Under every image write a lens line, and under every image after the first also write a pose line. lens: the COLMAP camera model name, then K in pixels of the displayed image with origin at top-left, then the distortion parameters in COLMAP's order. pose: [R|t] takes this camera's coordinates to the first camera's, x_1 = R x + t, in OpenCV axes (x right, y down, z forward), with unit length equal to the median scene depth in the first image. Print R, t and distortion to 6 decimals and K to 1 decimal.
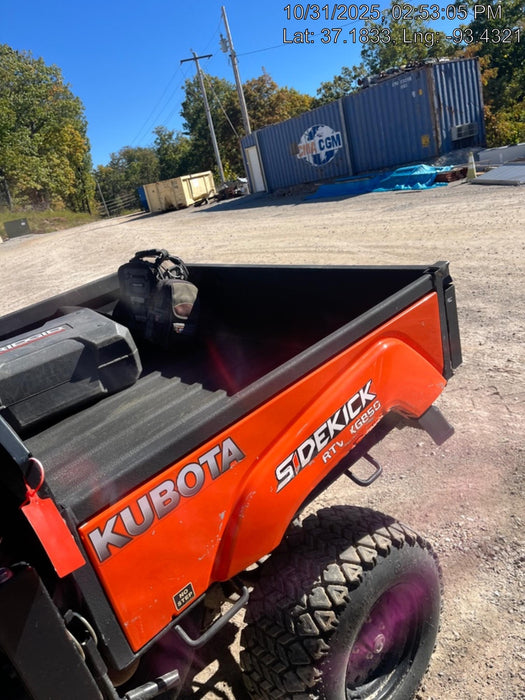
lens RADIAL K [[528.1, 0, 260.1], [0, 528.1, 357.3], [0, 0, 1]] dist [0.073990, -0.105331]
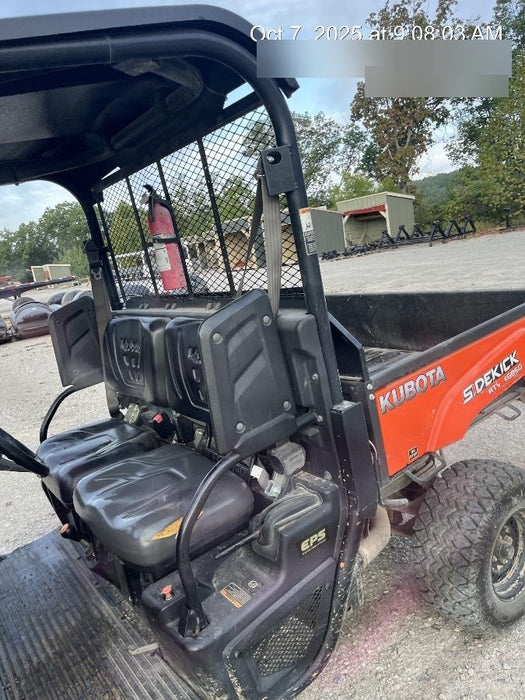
lens RADIAL K [[542.0, 0, 258.6], [0, 542.0, 342.5], [0, 0, 1]] dist [0.069900, -0.104101]
pose [[0.992986, 0.055374, -0.104467, -0.408608], [-0.069591, 0.988017, -0.137763, 0.320460], [0.095587, 0.144067, 0.984941, -0.720527]]
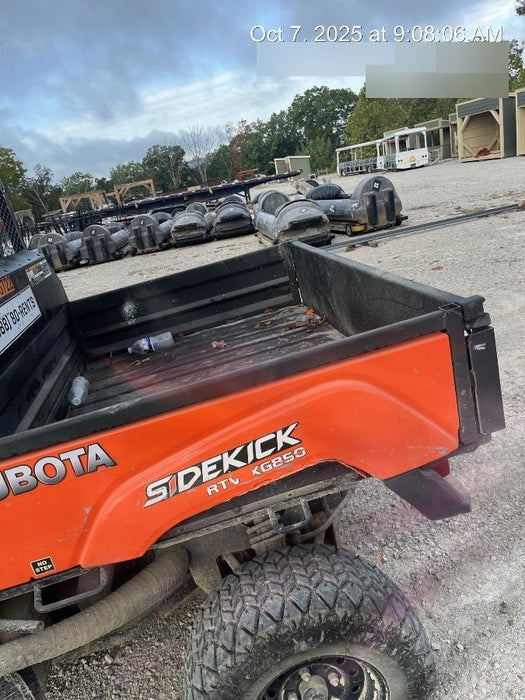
lens RADIAL K [[542.0, 0, 258.6], [0, 542.0, 342.5], [0, 0, 1]] dist [0.069900, -0.104101]
pose [[0.841940, 0.200120, -0.501088, 0.632280], [-0.167596, 0.979736, 0.109679, -0.192376], [0.512883, -0.008362, 0.858418, 0.205094]]
